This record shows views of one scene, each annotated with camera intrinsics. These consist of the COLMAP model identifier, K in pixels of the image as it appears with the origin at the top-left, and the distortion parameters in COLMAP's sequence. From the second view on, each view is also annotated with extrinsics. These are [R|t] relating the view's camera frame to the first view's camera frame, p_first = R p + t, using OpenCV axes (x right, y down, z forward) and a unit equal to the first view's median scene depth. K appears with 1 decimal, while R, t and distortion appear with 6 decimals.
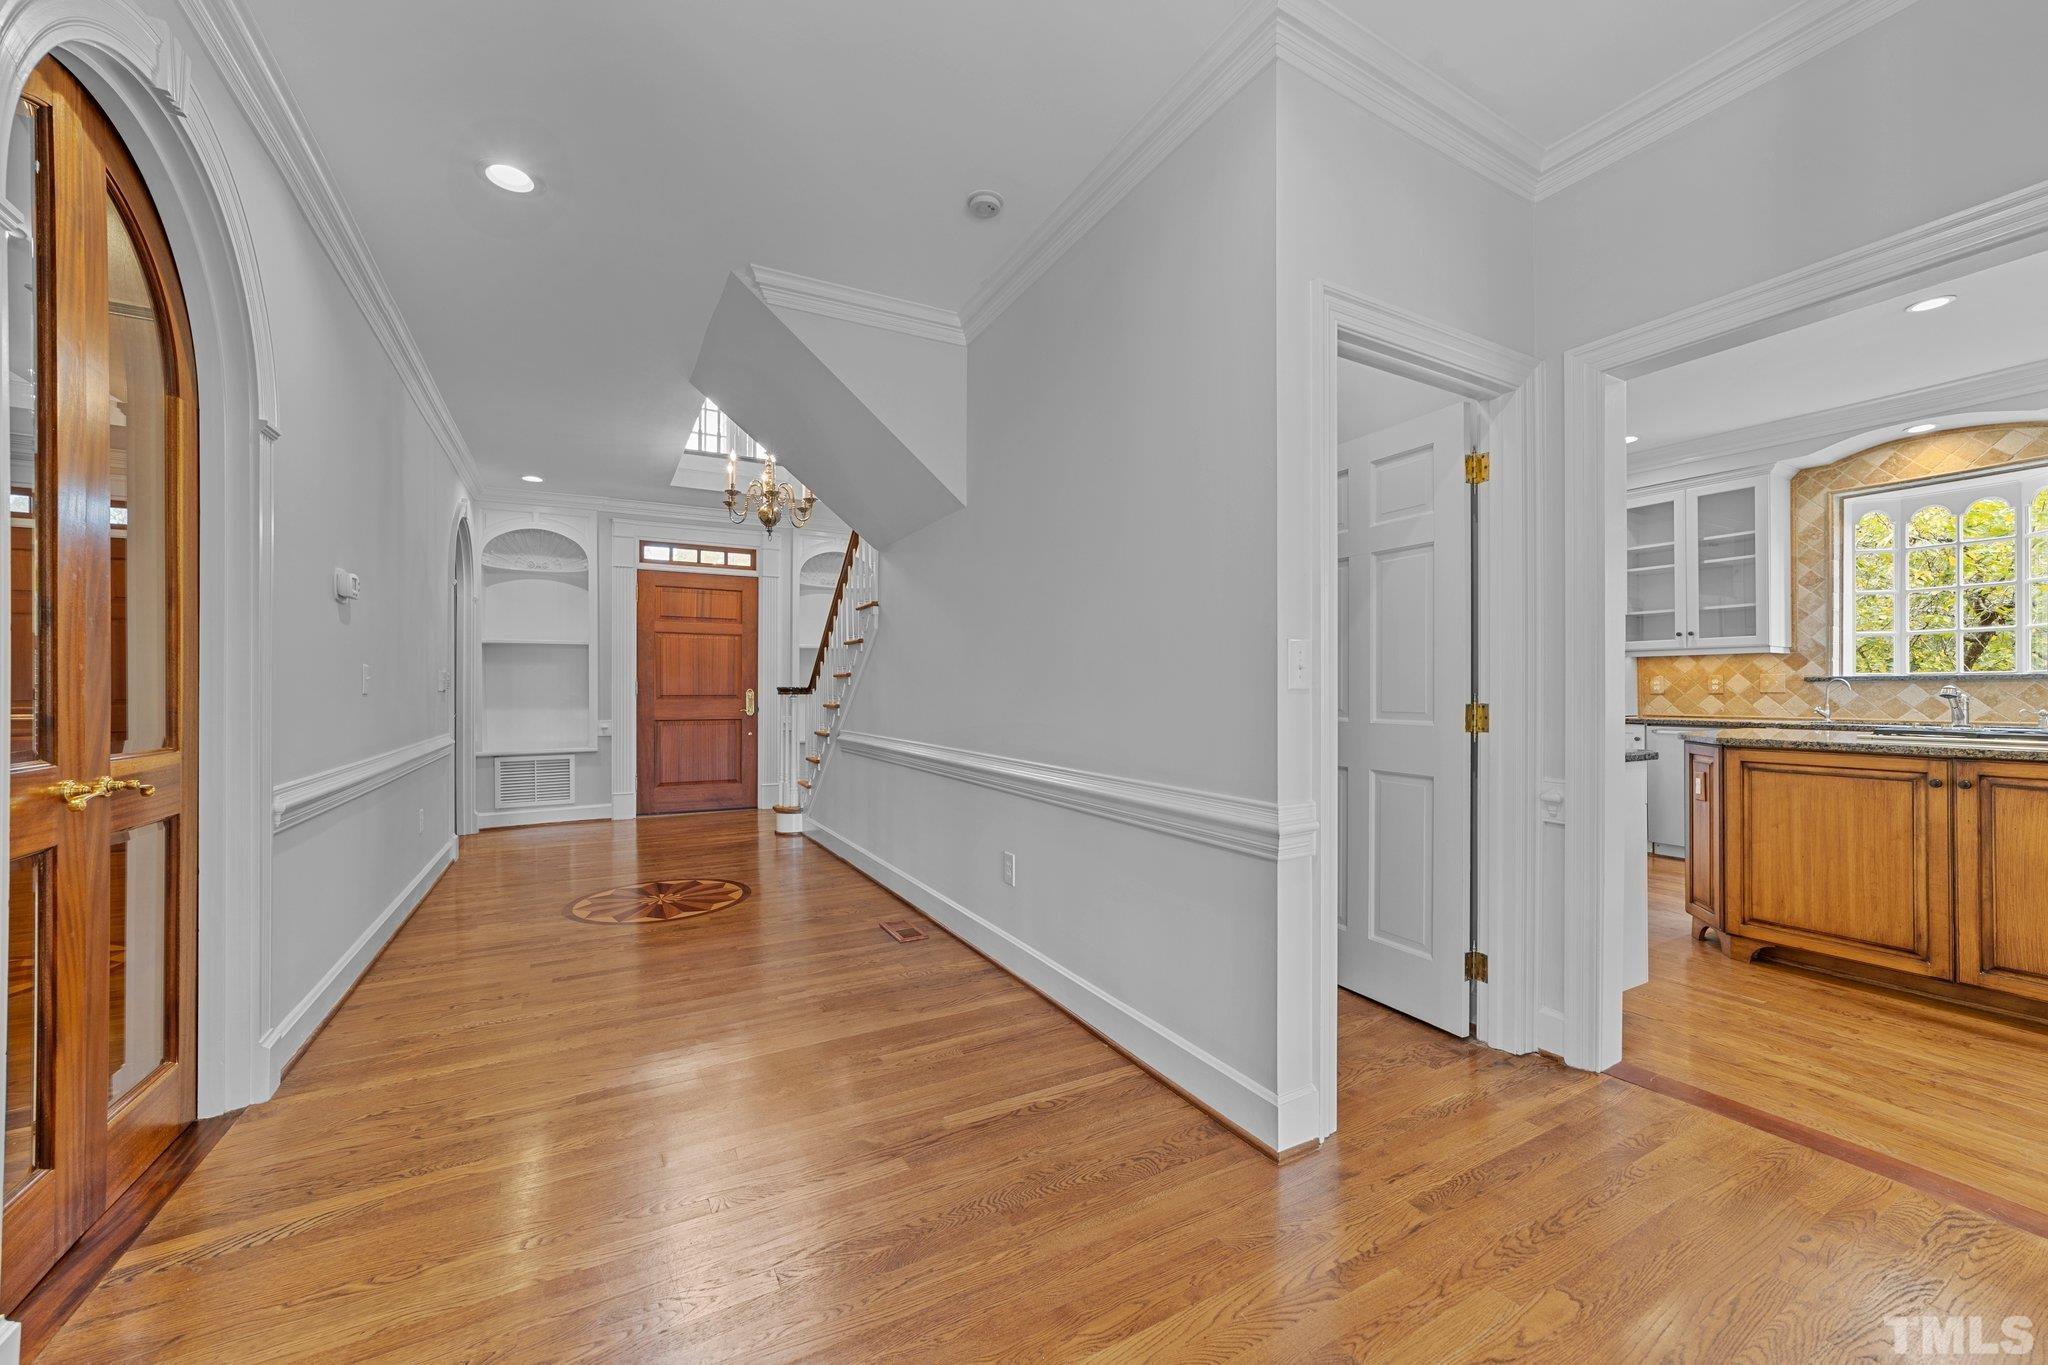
lens RADIAL K [[788.2, 0, 1010.7], [0, 788.2, 685.6], [0, 0, 1]] dist [-0.002055, 0.000657]
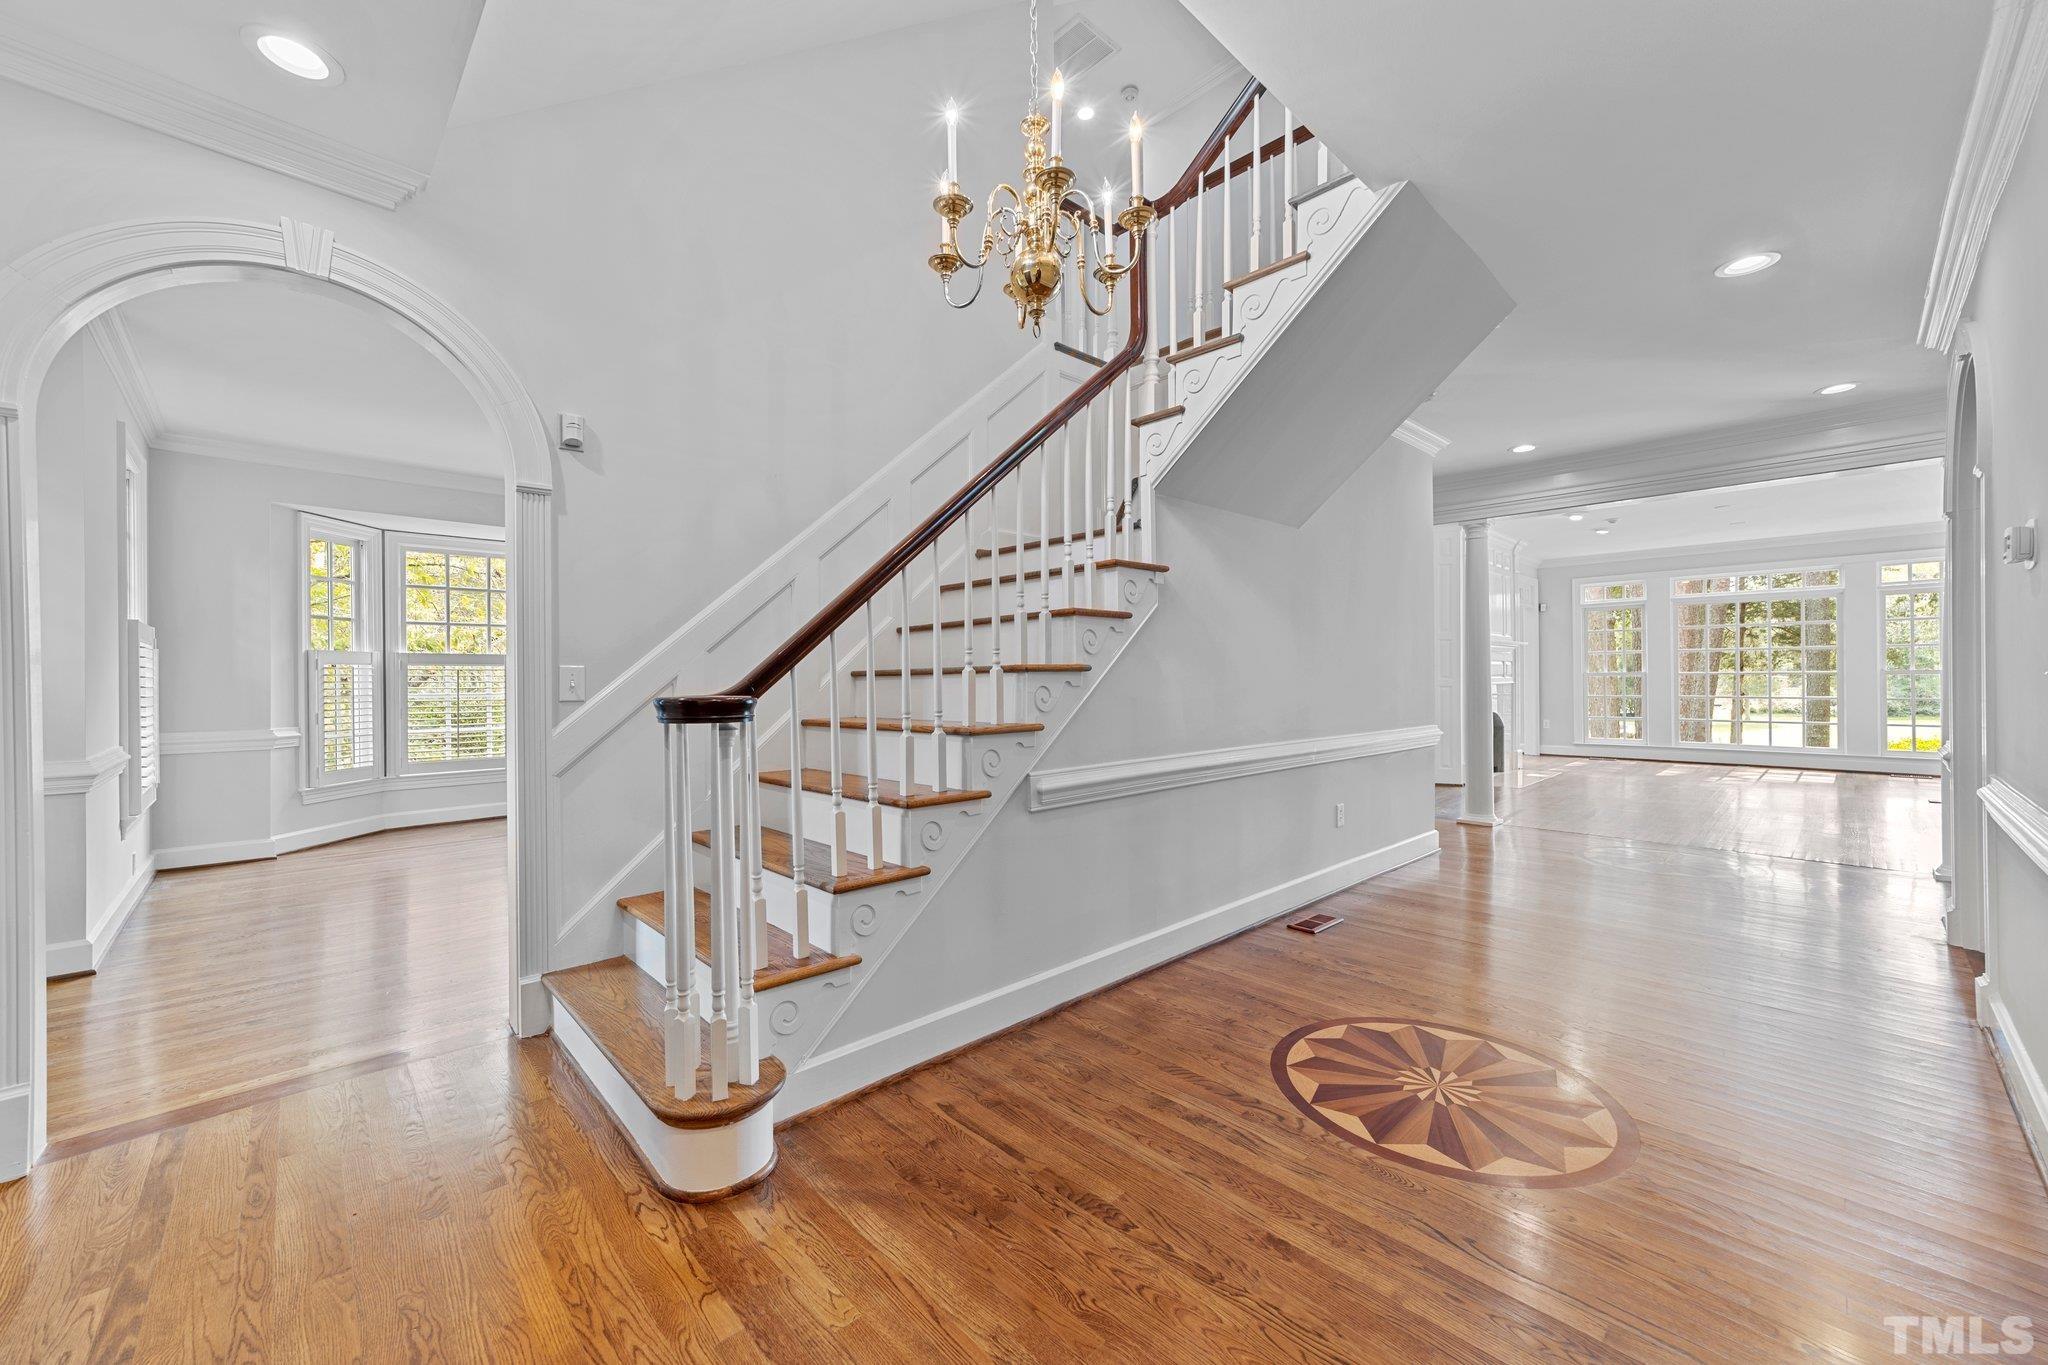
lens RADIAL K [[788.2, 0, 1016.2], [0, 788.2, 676.1], [0, 0, 1]] dist [-0.002055, 0.000657]
pose [[-0.244425, 0.006797, 0.969644, -0.722439], [0.008454, 0.999952, -0.004878, -0.005287], [-0.969631, 0.007005, -0.244470, 1.135058]]
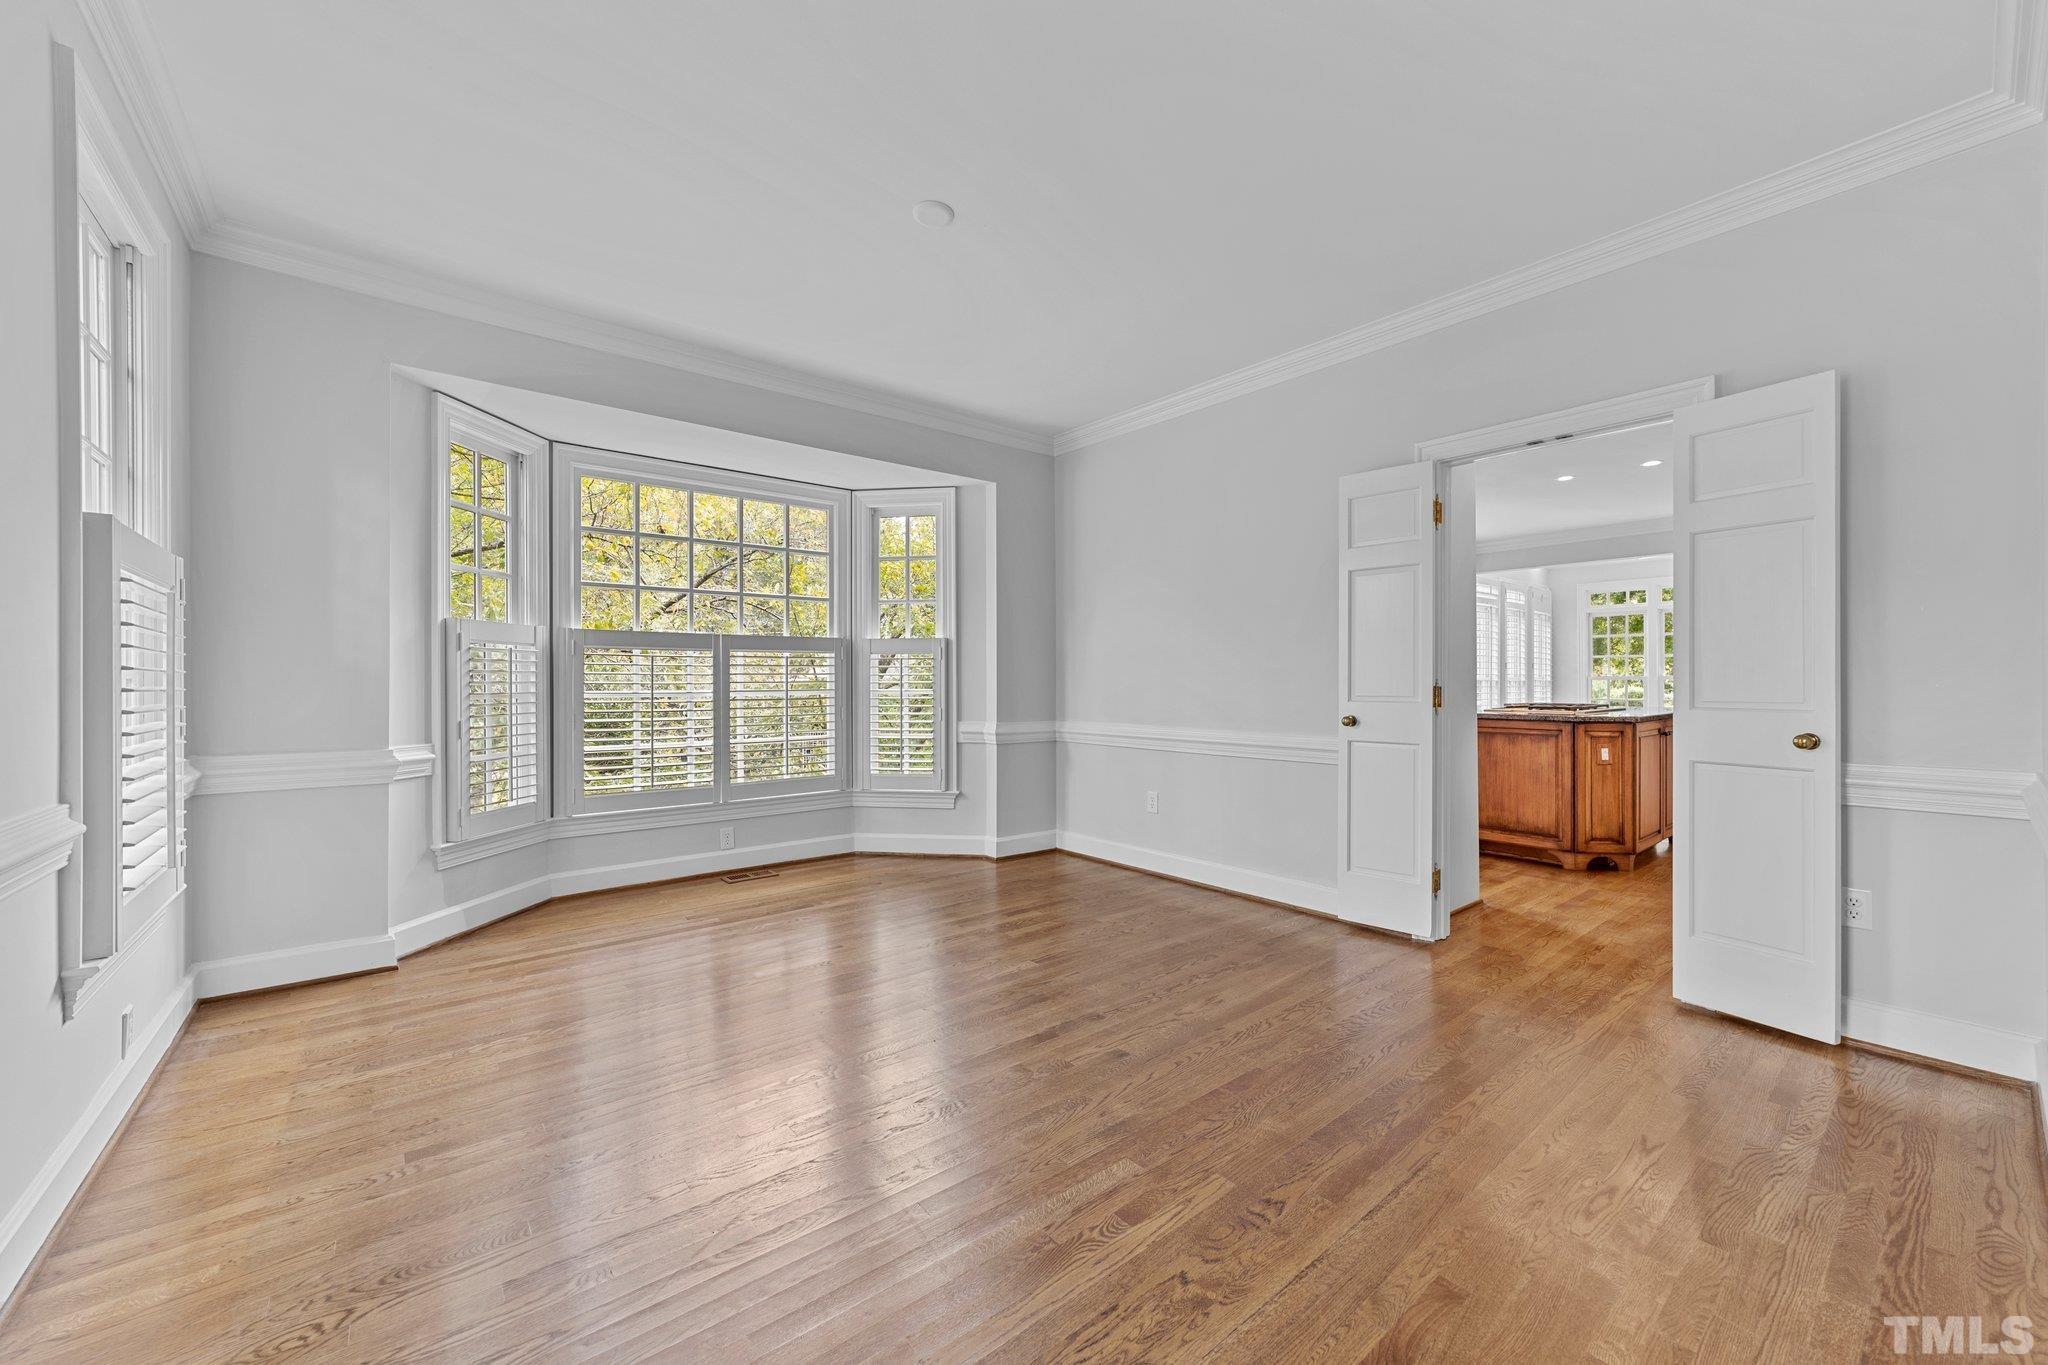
lens RADIAL K [[788.2, 0, 1033.8], [0, 788.2, 681.4], [0, 0, 1]] dist [-0.002055, 0.000657]
pose [[-0.173243, 0.004338, 0.984869, -0.147731], [0.002872, 0.999988, -0.003899, 0.002762], [-0.984875, 0.002153, -0.173254, 1.457014]]
